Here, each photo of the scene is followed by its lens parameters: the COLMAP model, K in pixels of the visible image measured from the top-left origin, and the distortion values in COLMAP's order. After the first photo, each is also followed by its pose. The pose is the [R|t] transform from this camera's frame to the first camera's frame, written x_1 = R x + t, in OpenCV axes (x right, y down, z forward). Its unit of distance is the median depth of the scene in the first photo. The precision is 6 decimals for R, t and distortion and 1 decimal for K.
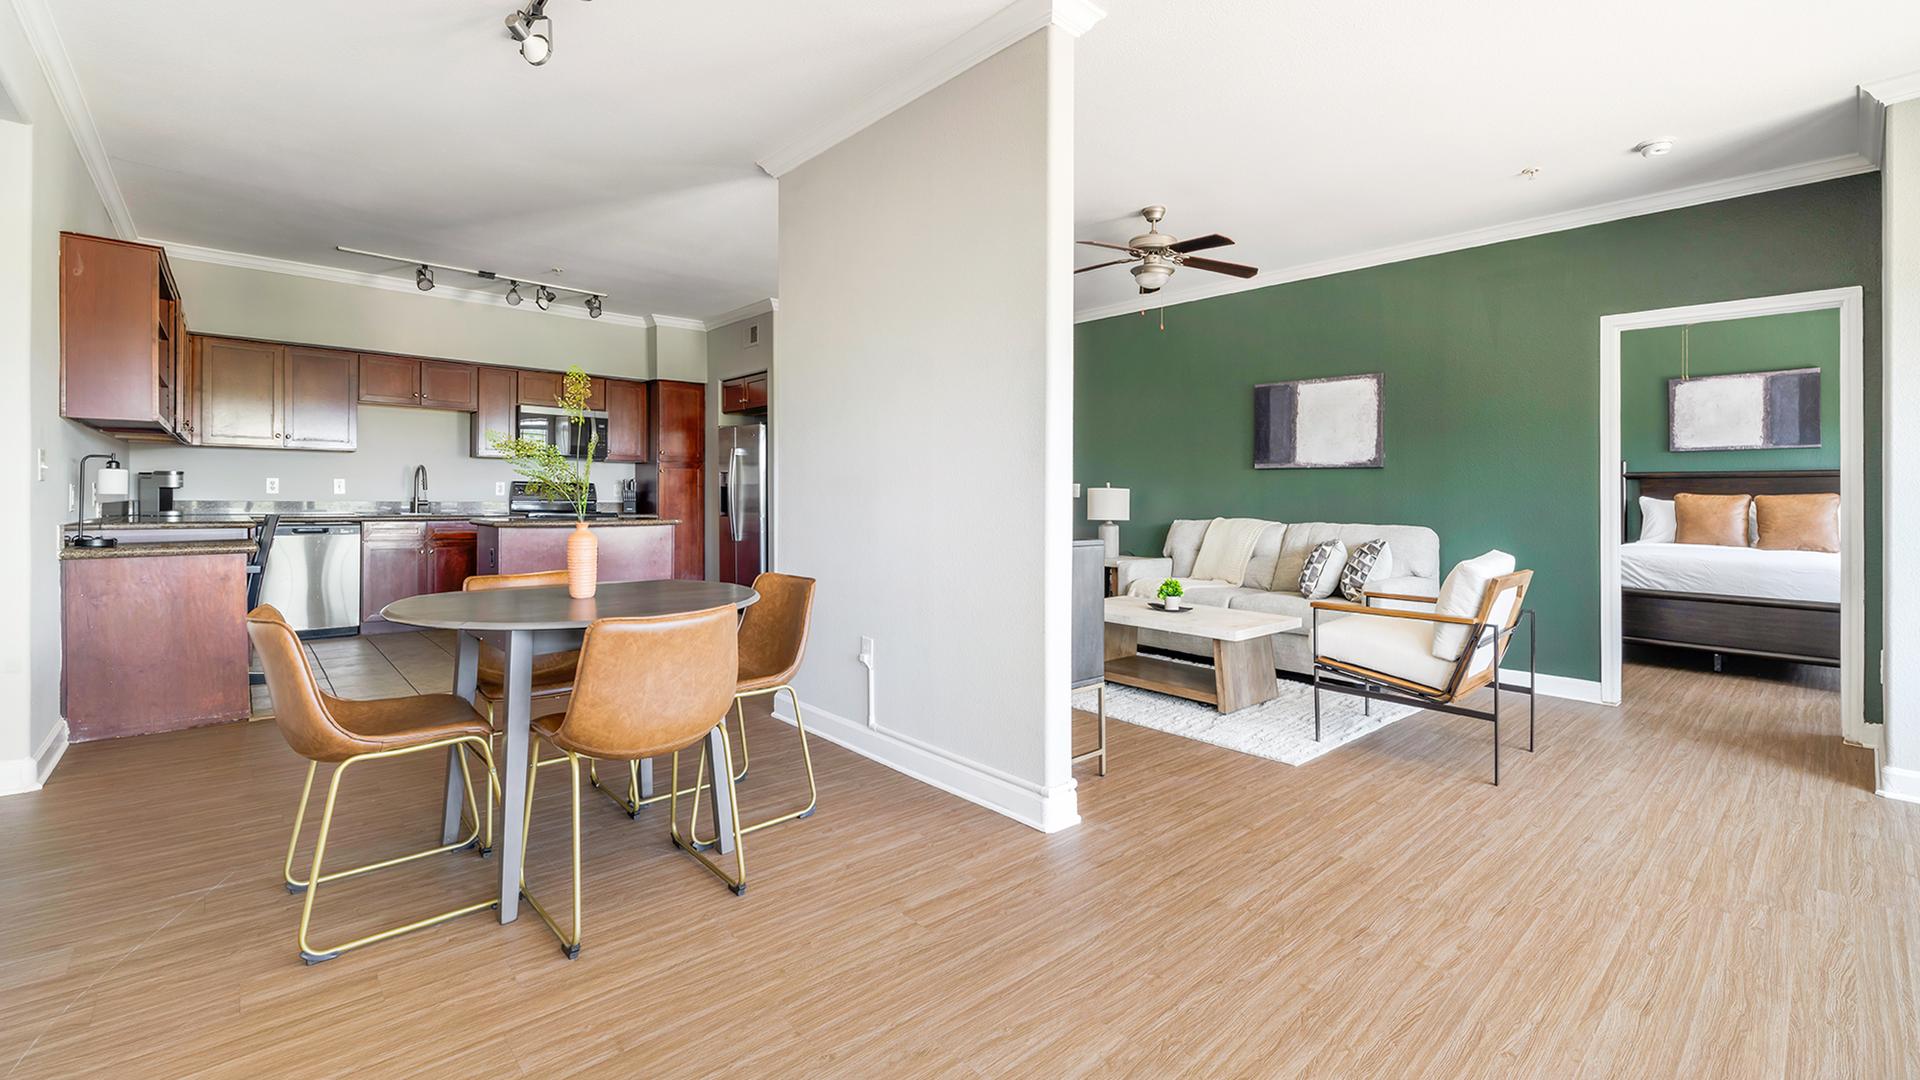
lens RADIAL K [[803.1, 0, 996.4], [0, 803.1, 541.9], [0, 0, 1]] dist [0.002286, 0.000095]
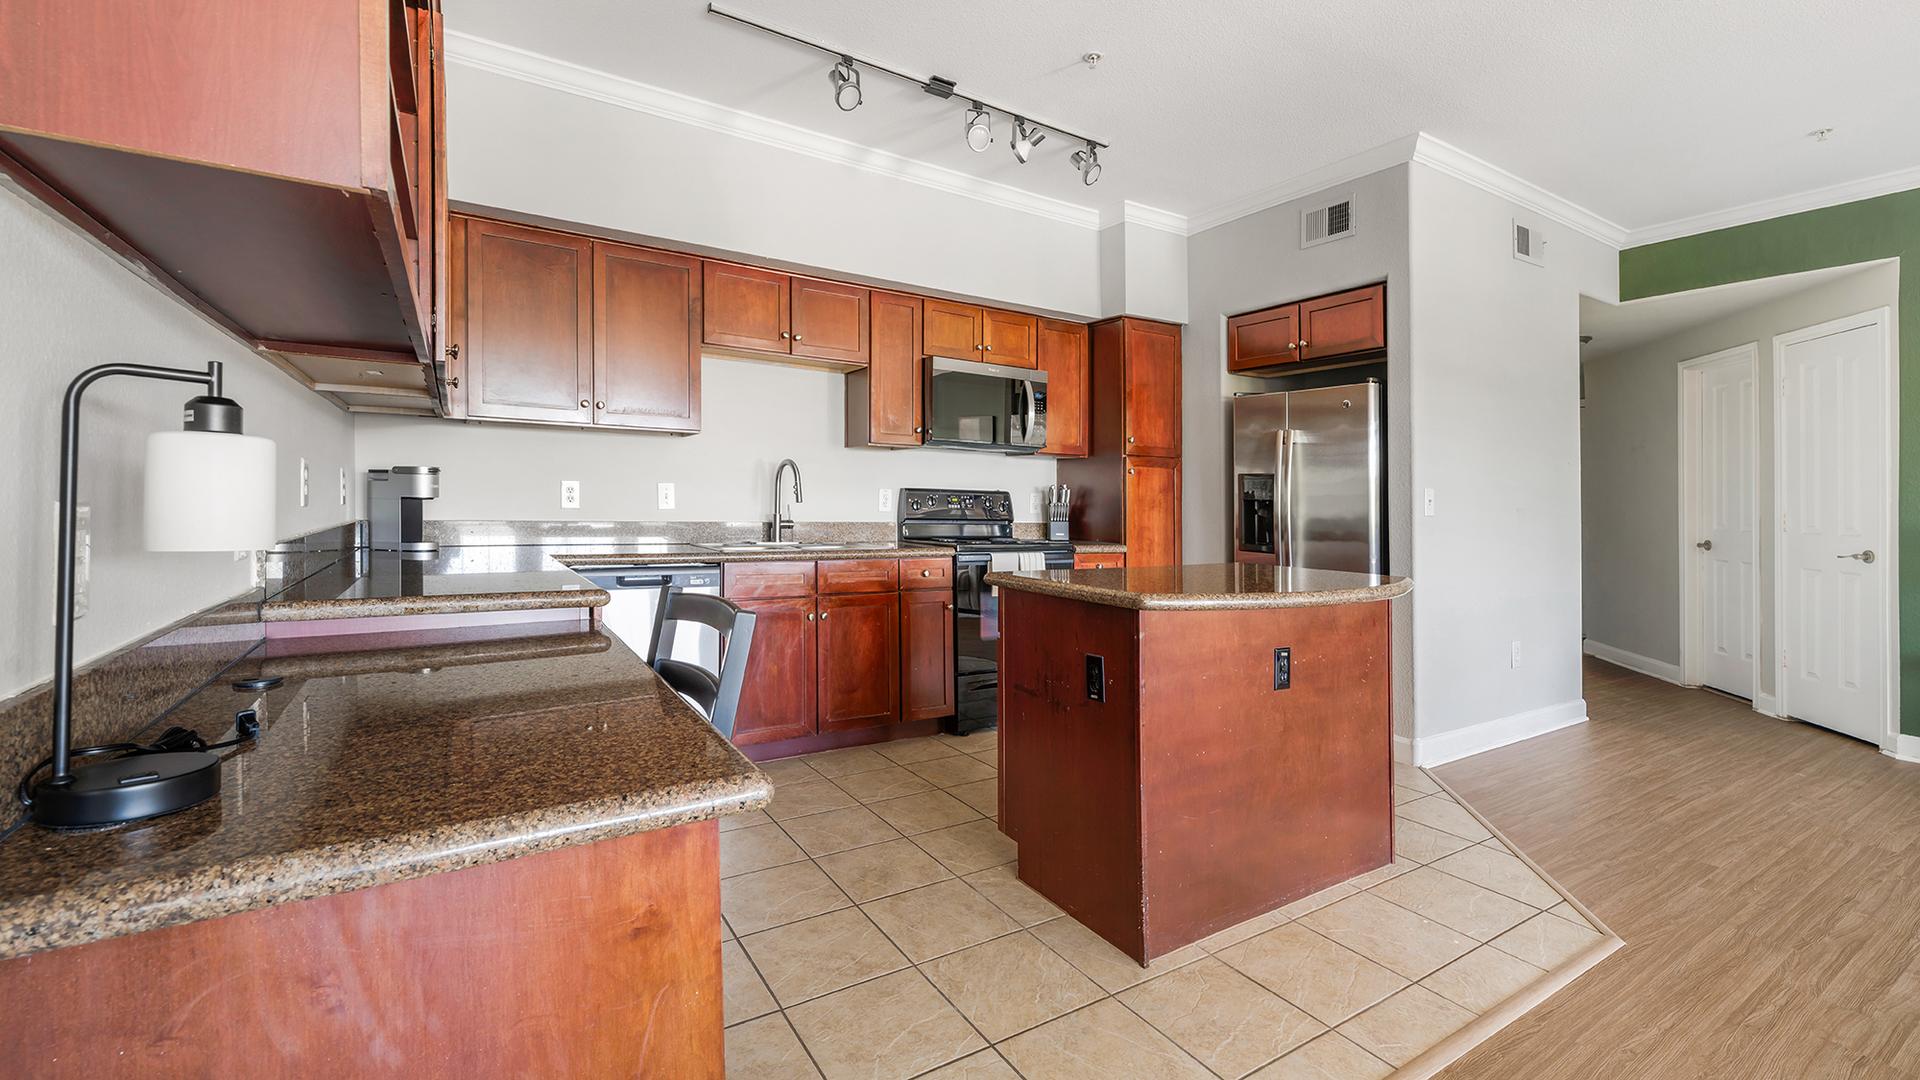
lens RADIAL K [[803.1, 0, 982.6], [0, 803.1, 568.3], [0, 0, 1]] dist [0.002286, 0.000095]
pose [[0.983992, 0.025087, -0.176439, -0.577722], [-0.020530, 0.999408, 0.027608, -0.044225], [0.177027, -0.023544, 0.983924, 0.554627]]
